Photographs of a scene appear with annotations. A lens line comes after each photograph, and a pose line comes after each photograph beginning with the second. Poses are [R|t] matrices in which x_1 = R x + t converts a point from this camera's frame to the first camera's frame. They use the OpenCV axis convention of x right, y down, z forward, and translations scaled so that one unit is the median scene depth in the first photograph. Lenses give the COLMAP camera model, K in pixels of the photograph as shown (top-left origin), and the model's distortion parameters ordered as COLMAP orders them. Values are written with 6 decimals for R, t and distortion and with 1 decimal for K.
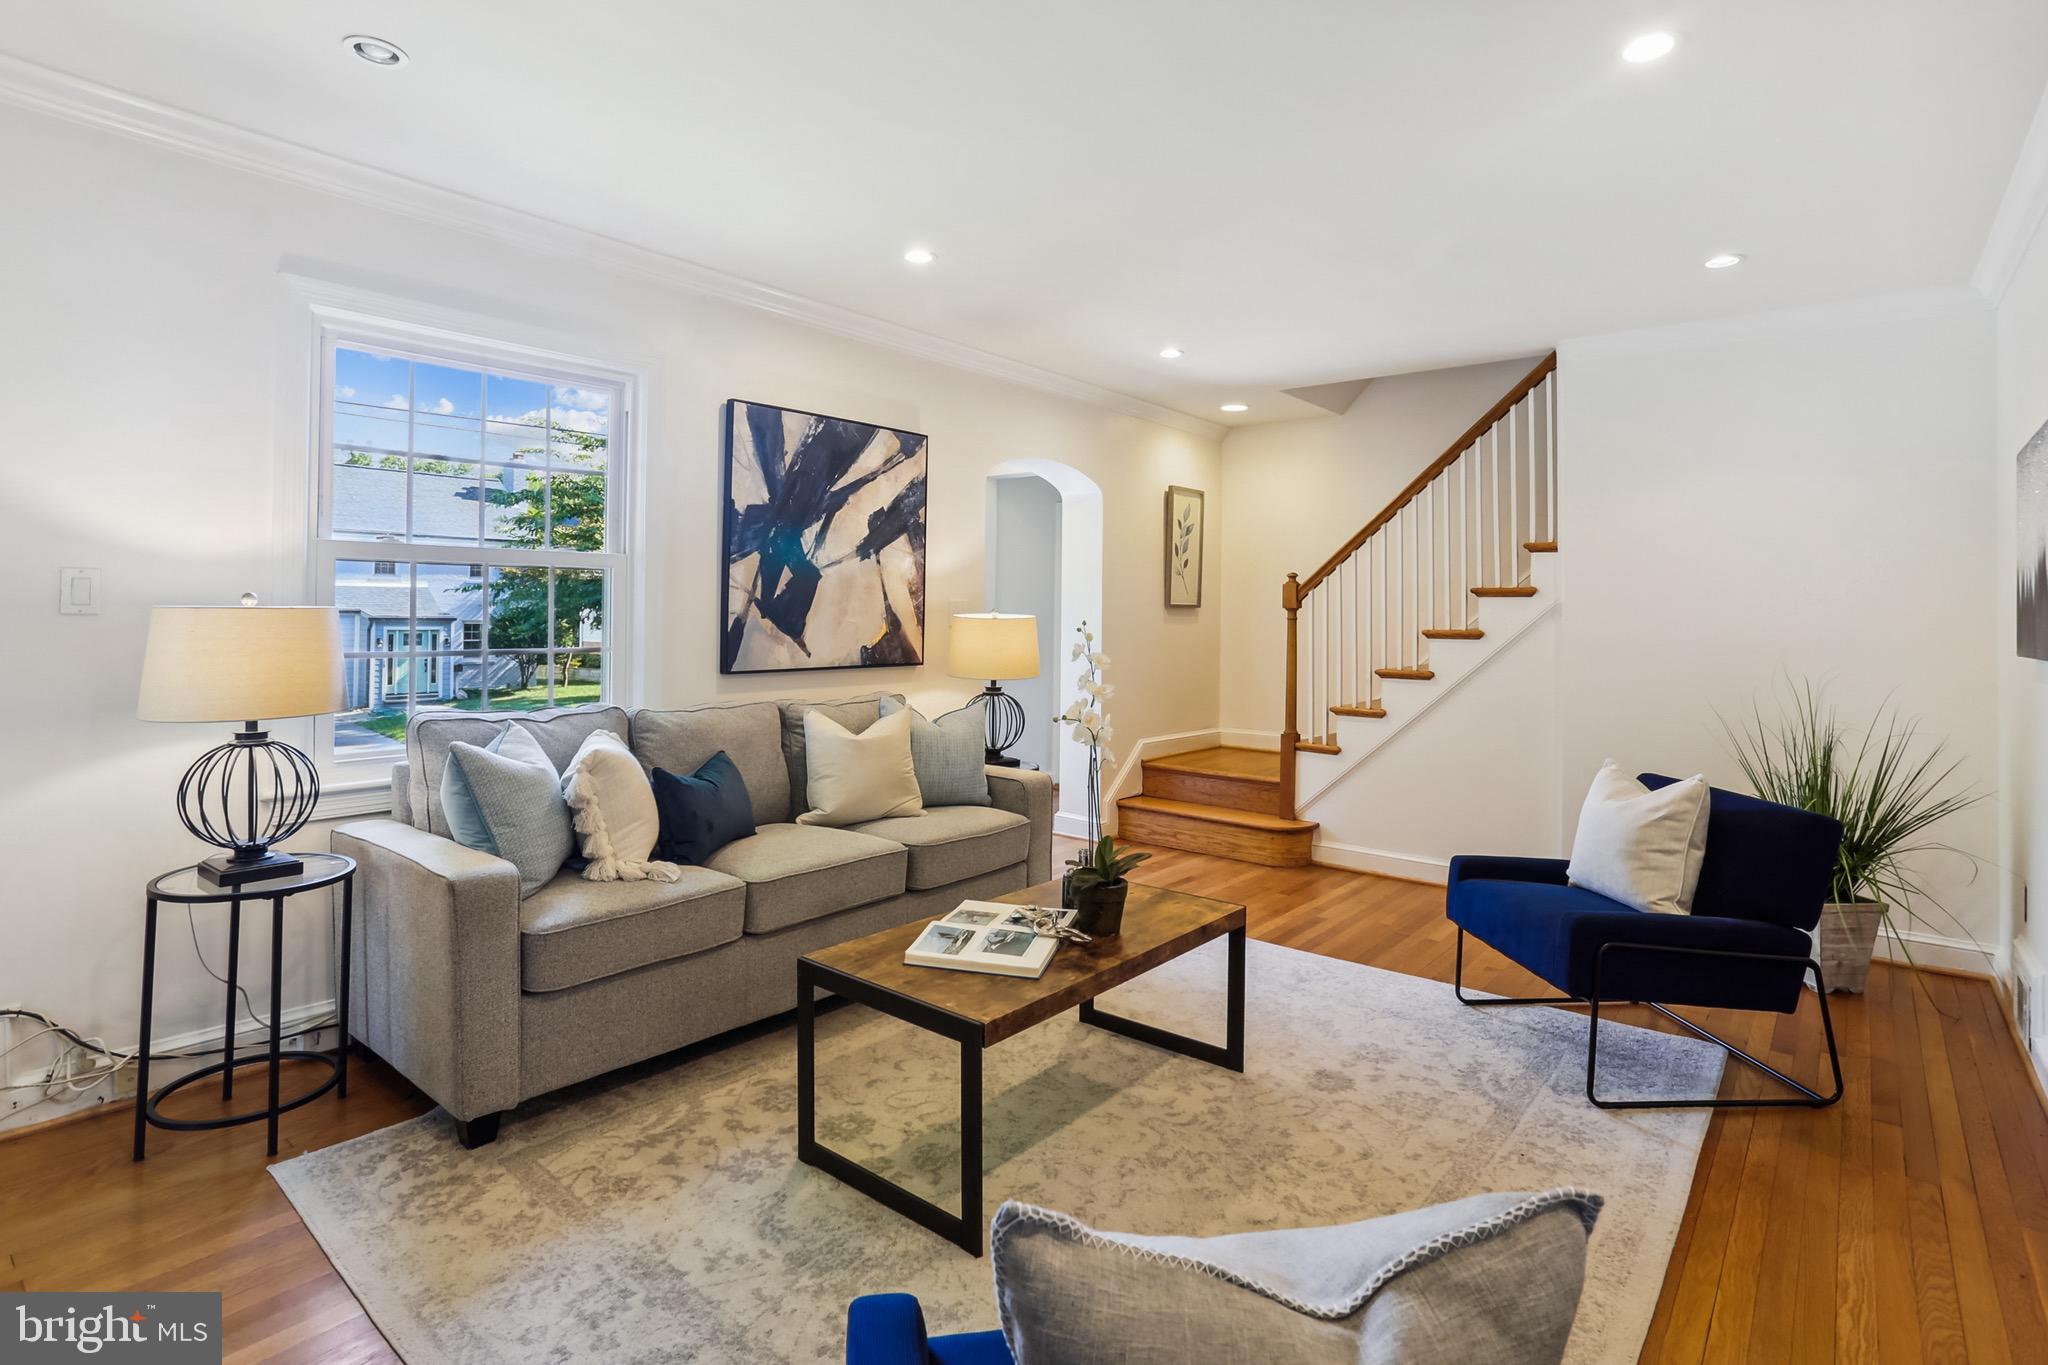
lens RADIAL K [[1019.0, 0, 1017.0], [0, 1019.0, 594.9], [0, 0, 1]] dist [-0.041810, 0.018919]
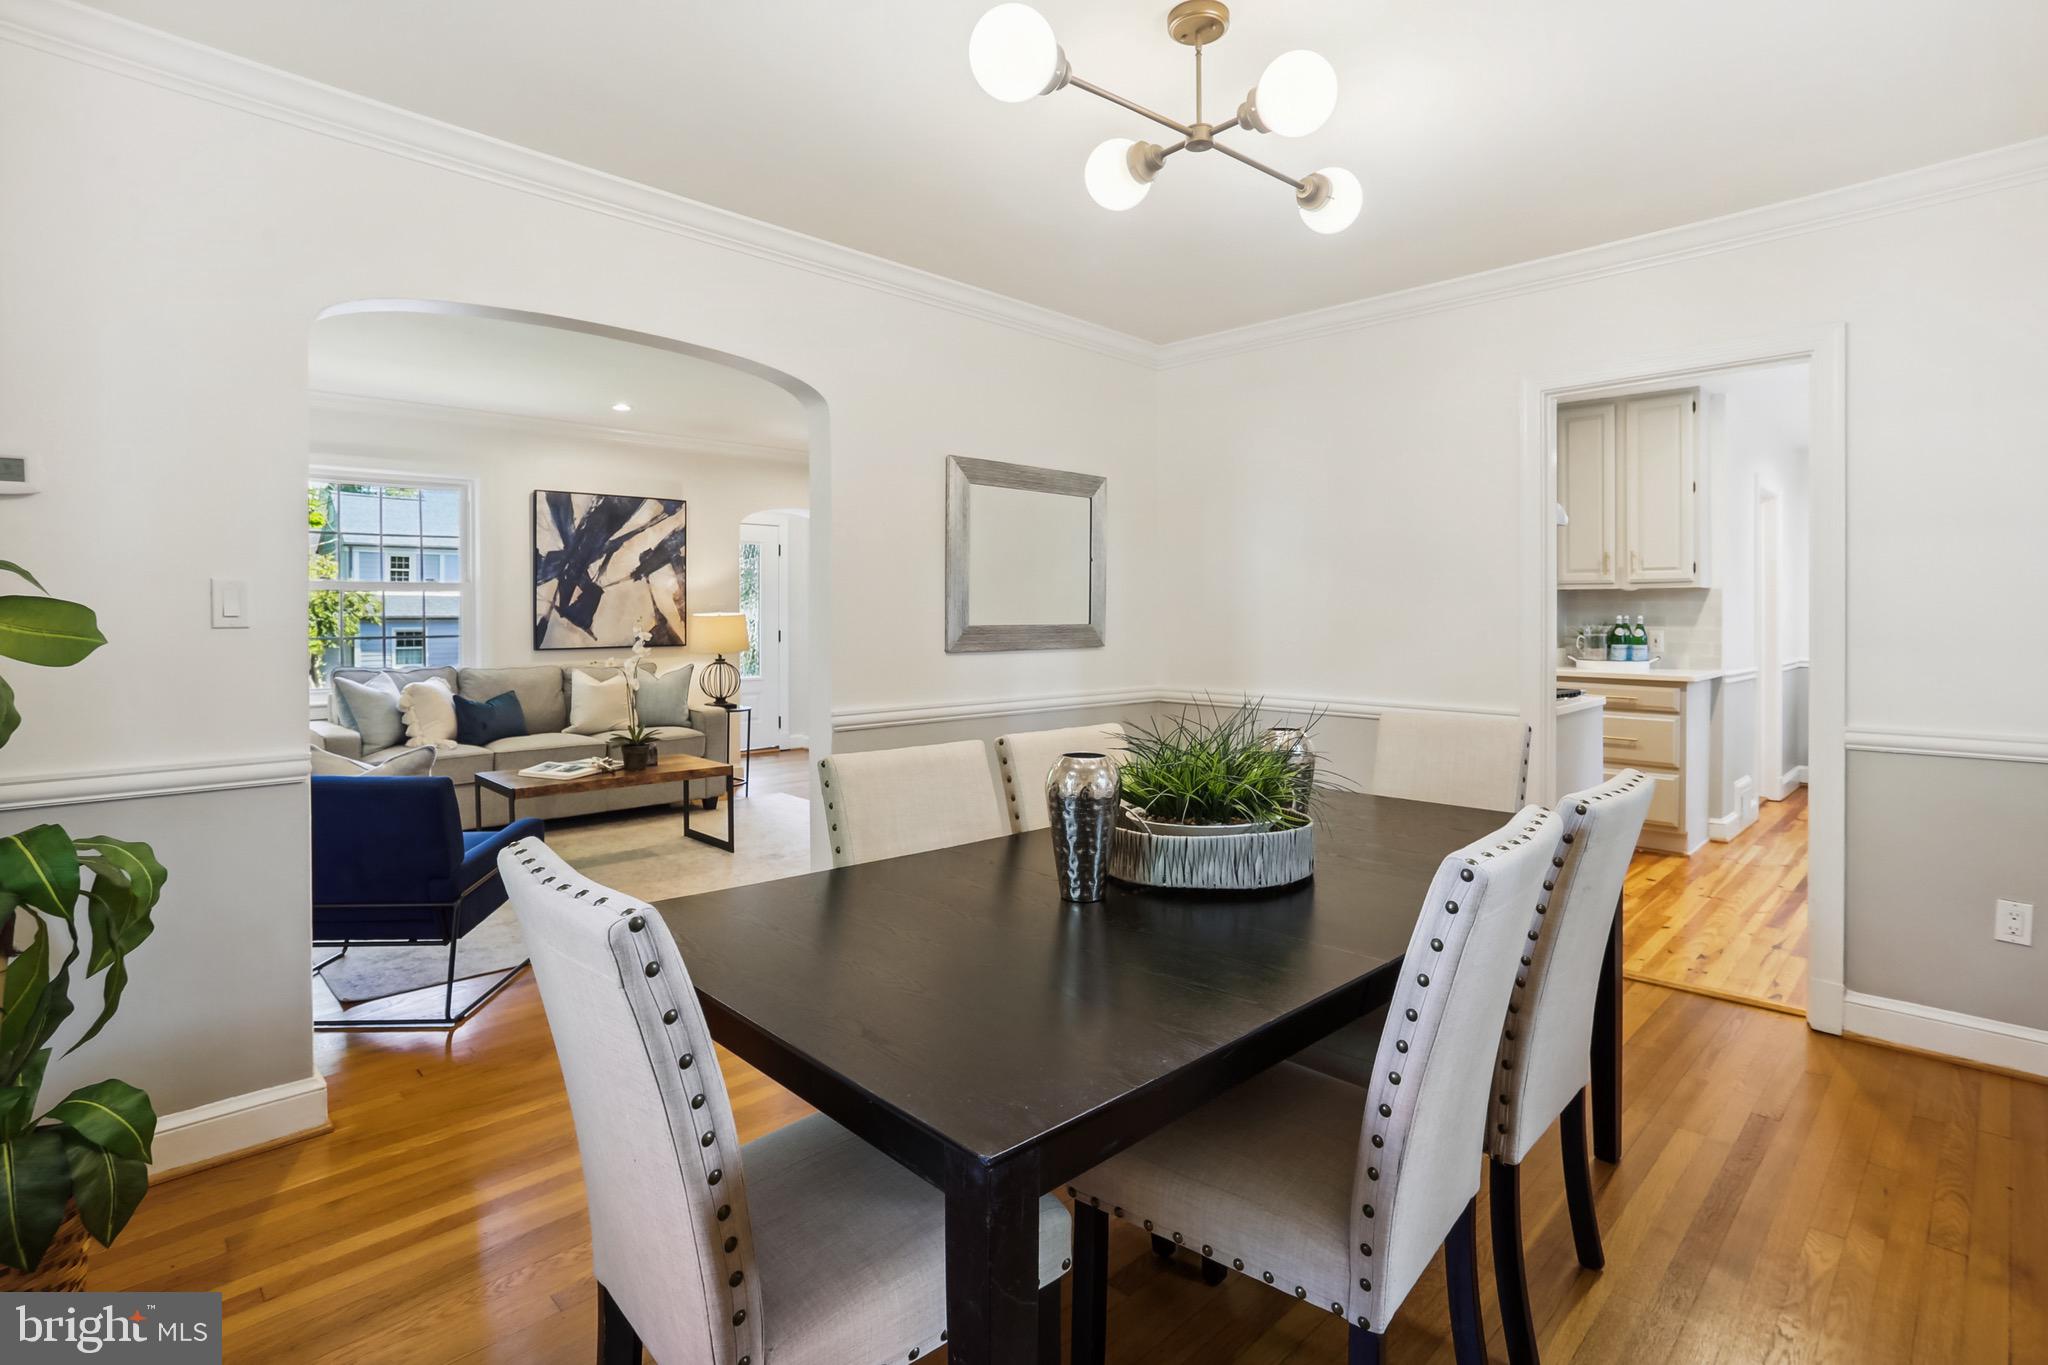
lens RADIAL K [[1019.0, 0, 1029.3], [0, 1019.0, 617.6], [0, 0, 1]] dist [-0.041810, 0.018919]
pose [[0.995719, -0.005731, -0.092250, 0.678396], [0.008614, 0.999486, 0.030880, -0.022087], [0.092025, -0.031543, 0.995257, -0.604972]]
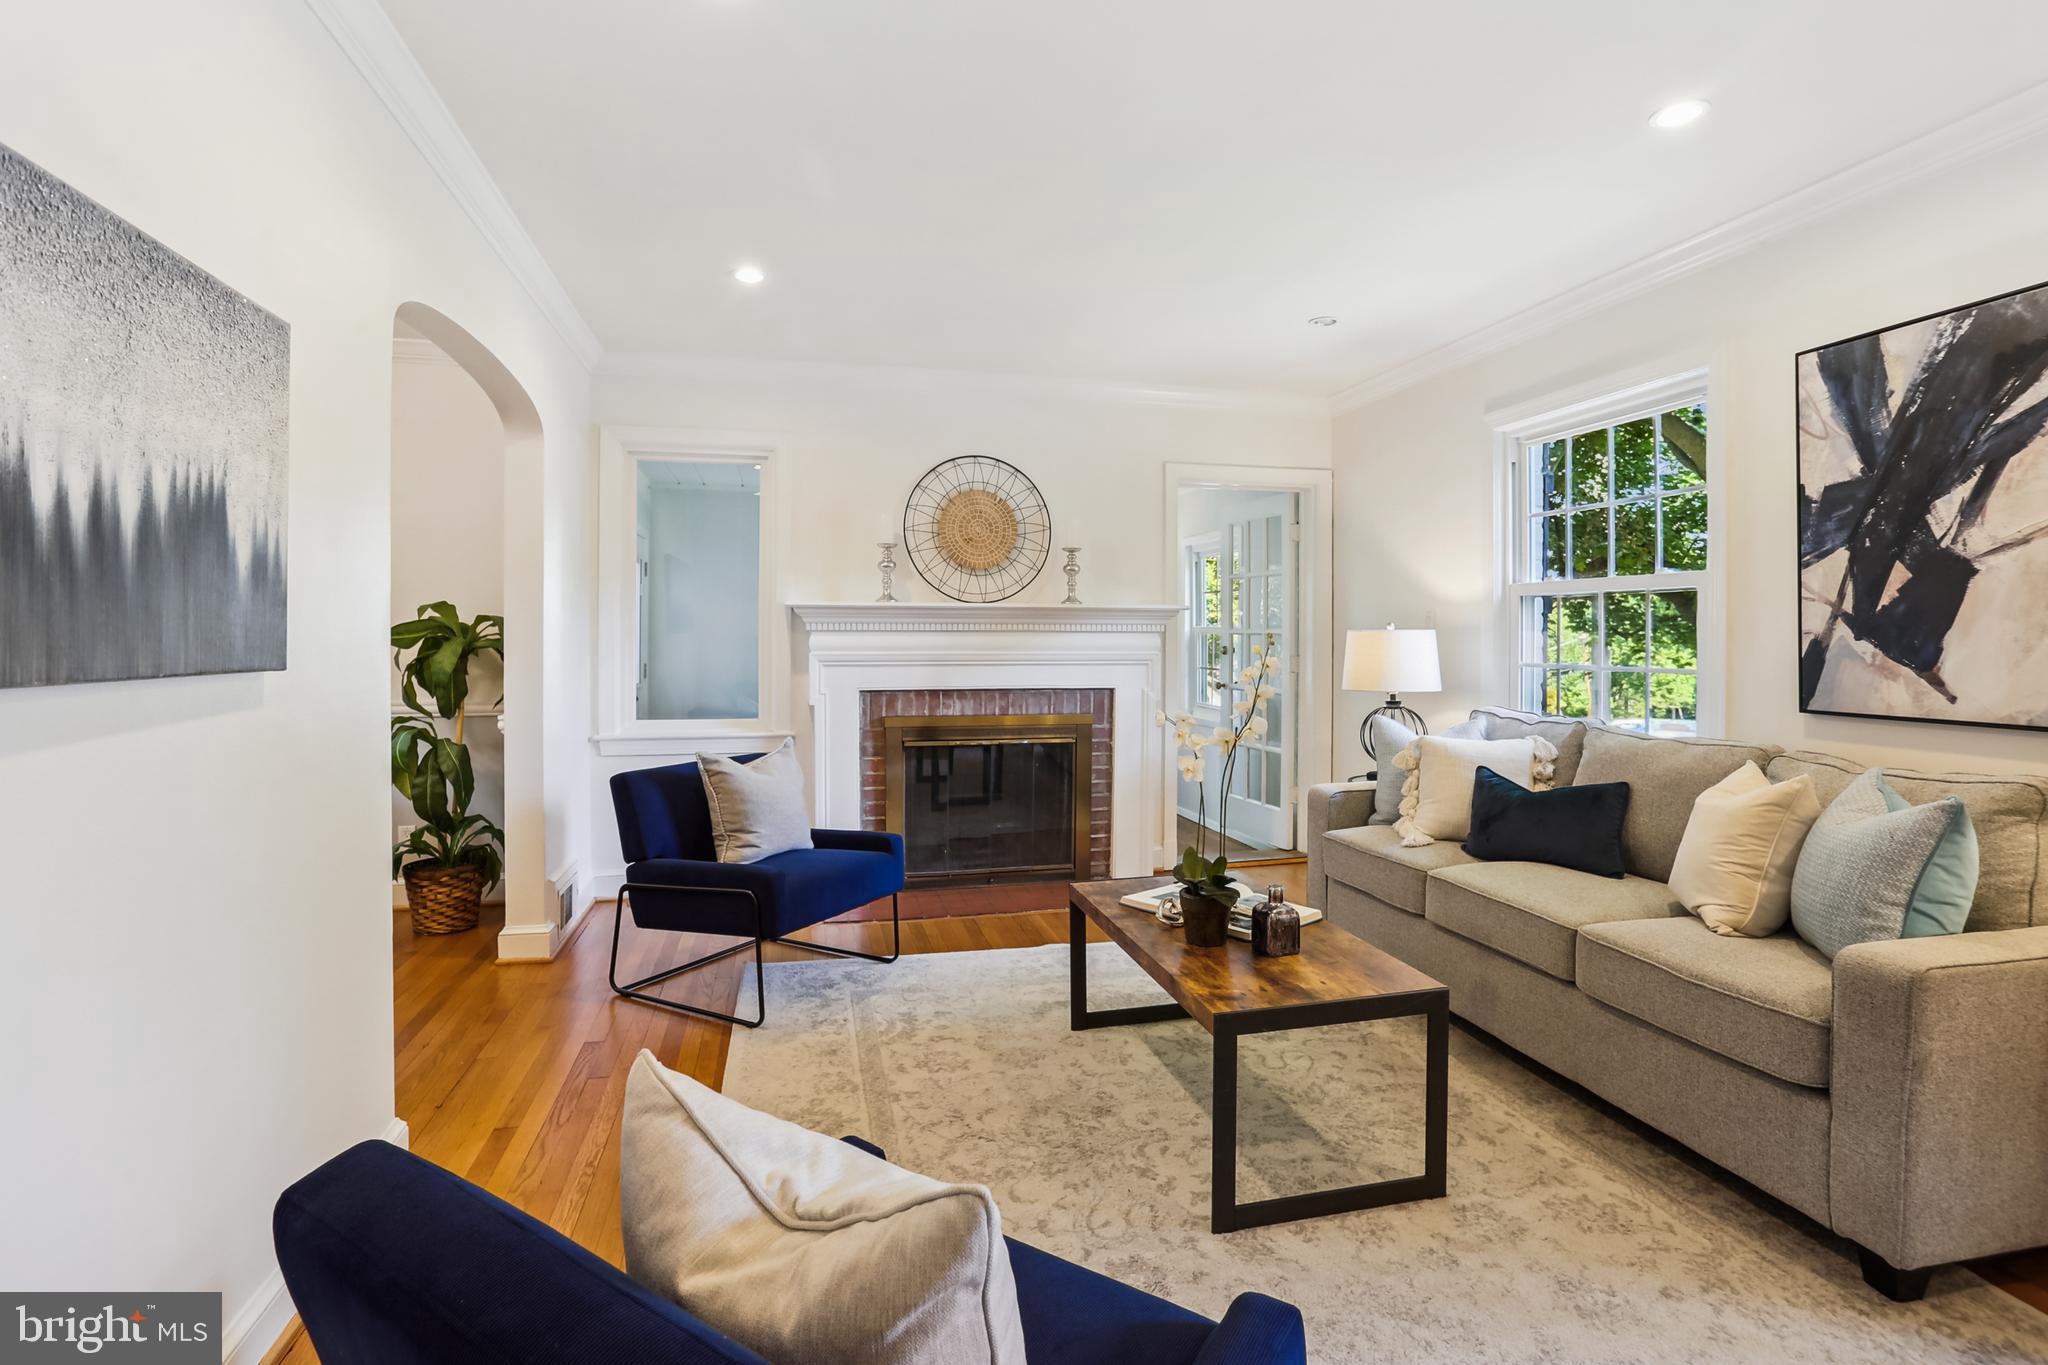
lens RADIAL K [[1019.0, 0, 1051.6], [0, 1019.0, 637.4], [0, 0, 1]] dist [-0.041810, 0.018919]
pose [[-0.584107, -0.008588, -0.811631, 0.632336], [0.003227, 0.999912, -0.012903, 0.027939], [0.811670, -0.010155, -0.584028, 0.939175]]
